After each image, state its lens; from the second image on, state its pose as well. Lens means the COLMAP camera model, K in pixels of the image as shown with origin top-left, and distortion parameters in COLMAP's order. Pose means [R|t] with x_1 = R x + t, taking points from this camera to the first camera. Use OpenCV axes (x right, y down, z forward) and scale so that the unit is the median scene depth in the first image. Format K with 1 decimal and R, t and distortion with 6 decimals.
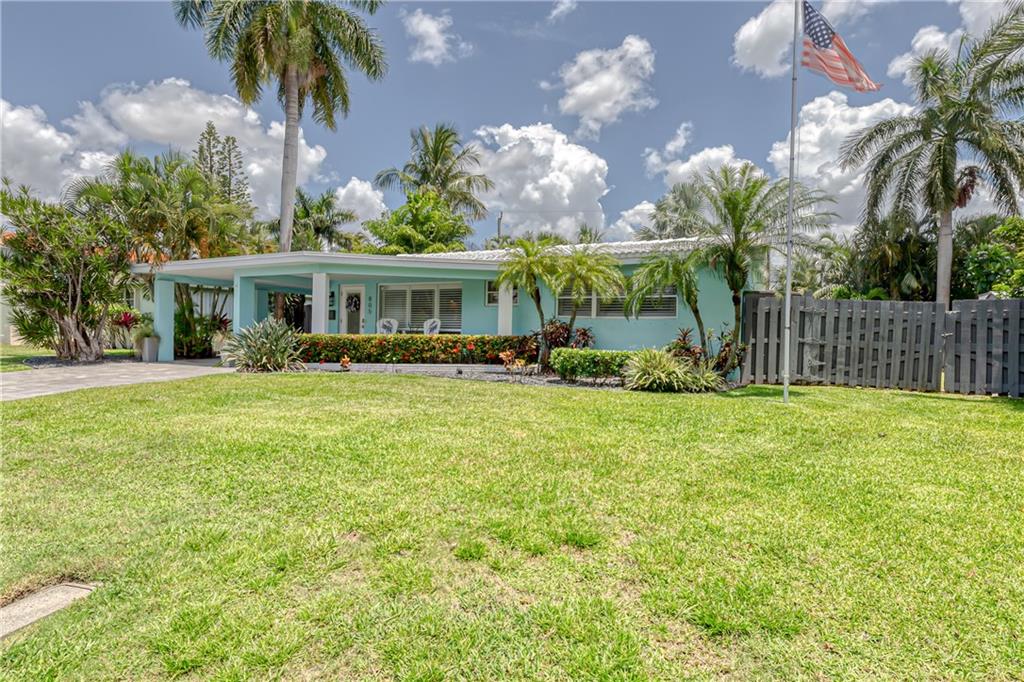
lens RADIAL K [[545.9, 0, 507.4], [0, 545.9, 345.5], [0, 0, 1]] dist [-0.009795, 0.001889]
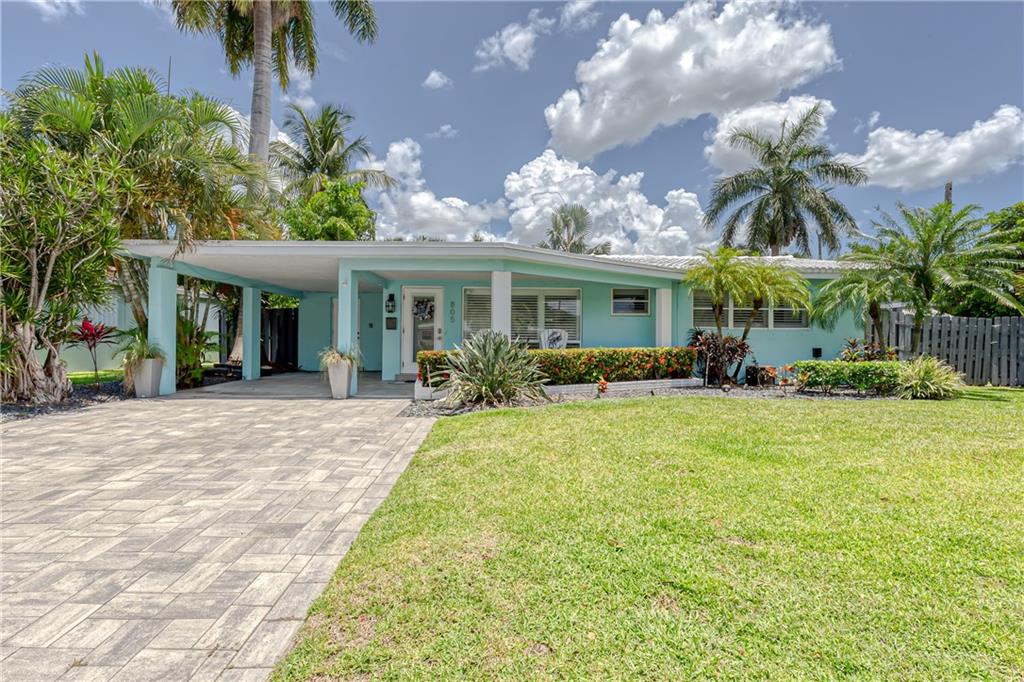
lens RADIAL K [[513.5, 0, 511.2], [0, 513.5, 339.6], [0, 0, 1]] dist [0.004231, 0.000239]
pose [[0.888146, -0.008464, 0.459483, -0.660846], [0.017511, 0.999728, -0.015432, -0.023300], [-0.459227, 0.021752, 0.888052, 0.337197]]
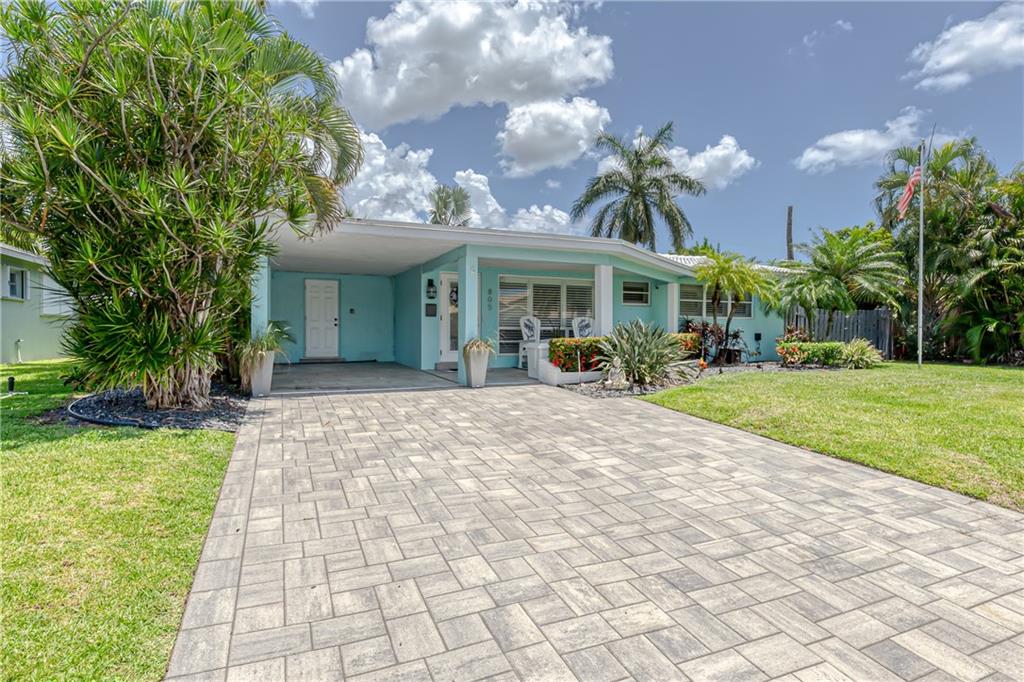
lens RADIAL K [[545.9, 0, 519.1], [0, 545.9, 339.0], [0, 0, 1]] dist [-0.009795, 0.001889]
pose [[0.626732, -0.028078, 0.778729, -1.081606], [0.022227, 0.999588, 0.018153, -0.034948], [-0.778918, 0.005932, 0.627098, 0.559979]]
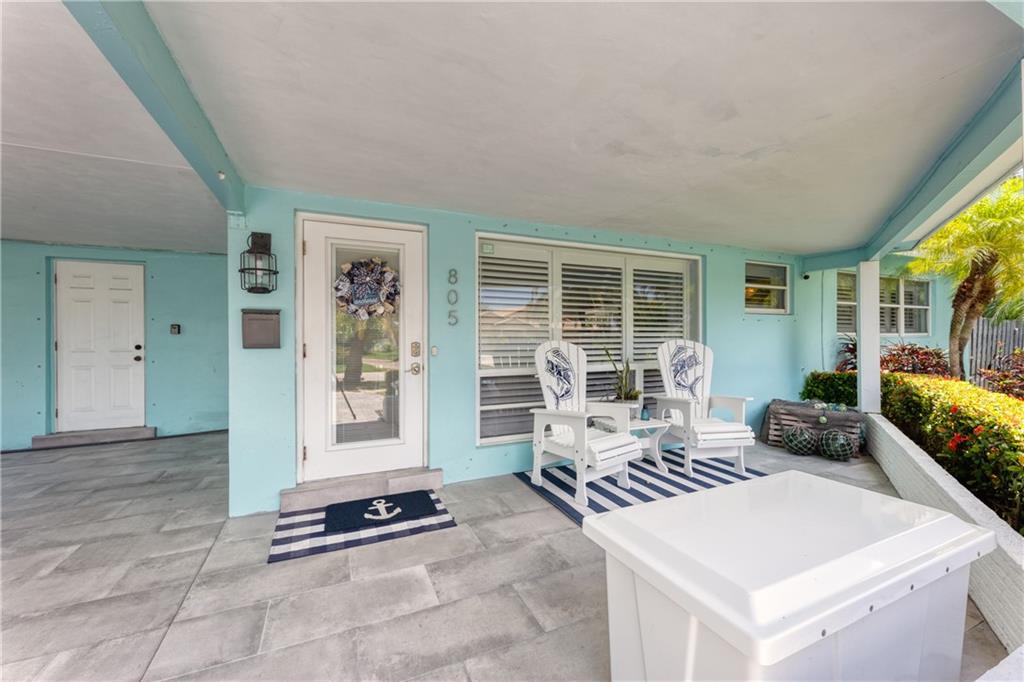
lens RADIAL K [[419.1, 0, 517.2], [0, 419.1, 338.6], [0, 0, 1]] dist [0.002259, -0.000362]
pose [[0.621281, -0.023909, 0.783223, -0.515365], [0.029657, 0.999536, 0.006988, -0.064004], [-0.783026, 0.018886, 0.621702, 1.030762]]
